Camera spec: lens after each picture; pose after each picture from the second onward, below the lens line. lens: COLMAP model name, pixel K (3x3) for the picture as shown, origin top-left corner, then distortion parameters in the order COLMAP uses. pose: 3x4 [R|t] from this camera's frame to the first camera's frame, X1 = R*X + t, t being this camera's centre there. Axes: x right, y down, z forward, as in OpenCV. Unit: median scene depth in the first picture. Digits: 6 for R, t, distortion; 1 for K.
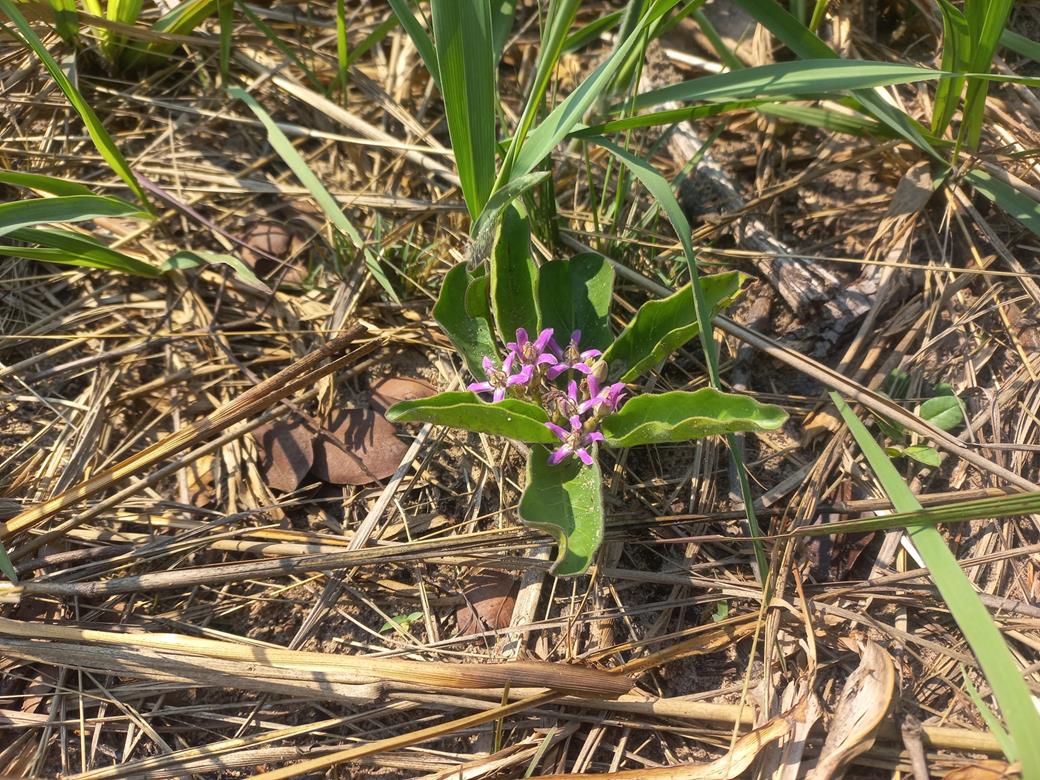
lens RADIAL K [[743.5, 0, 520.0], [0, 743.5, 390.0], [0, 0, 1]] dist [0.044371, 0.000703]
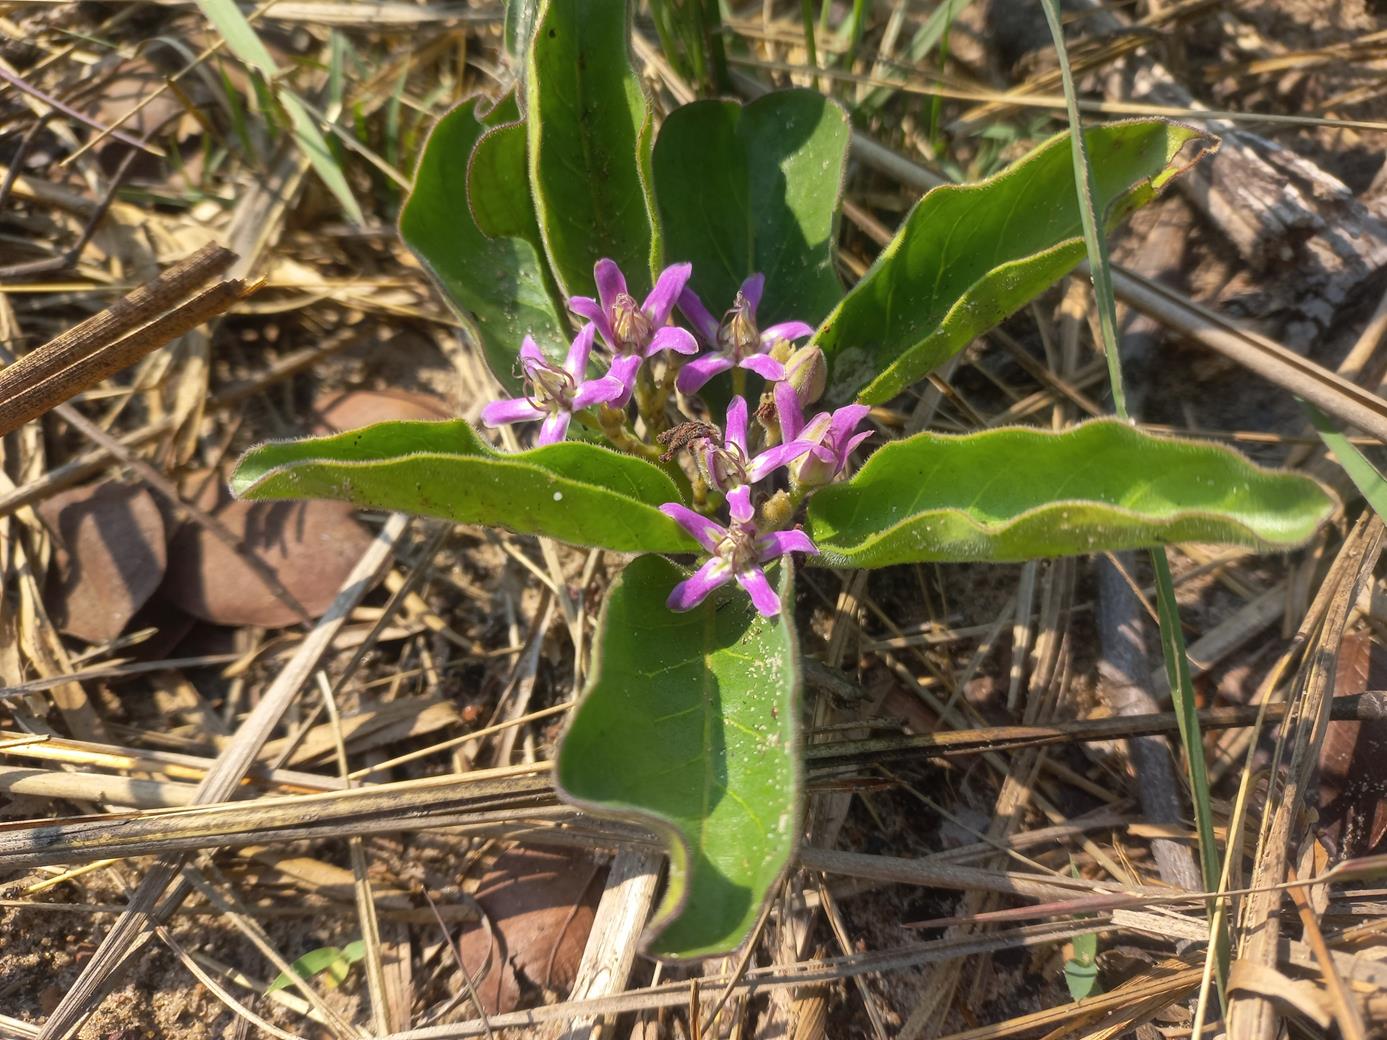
lens RADIAL K [[1021.3, 0, 693.5], [0, 1021.3, 520.0], [0, 0, 1]] dist [0.039096, -0.145745]
pose [[0.999710, 0.013339, -0.020071, 0.054094], [-0.011407, 0.995557, 0.093472, 0.001828], [0.021228, -0.093216, 0.995420, 0.411450]]
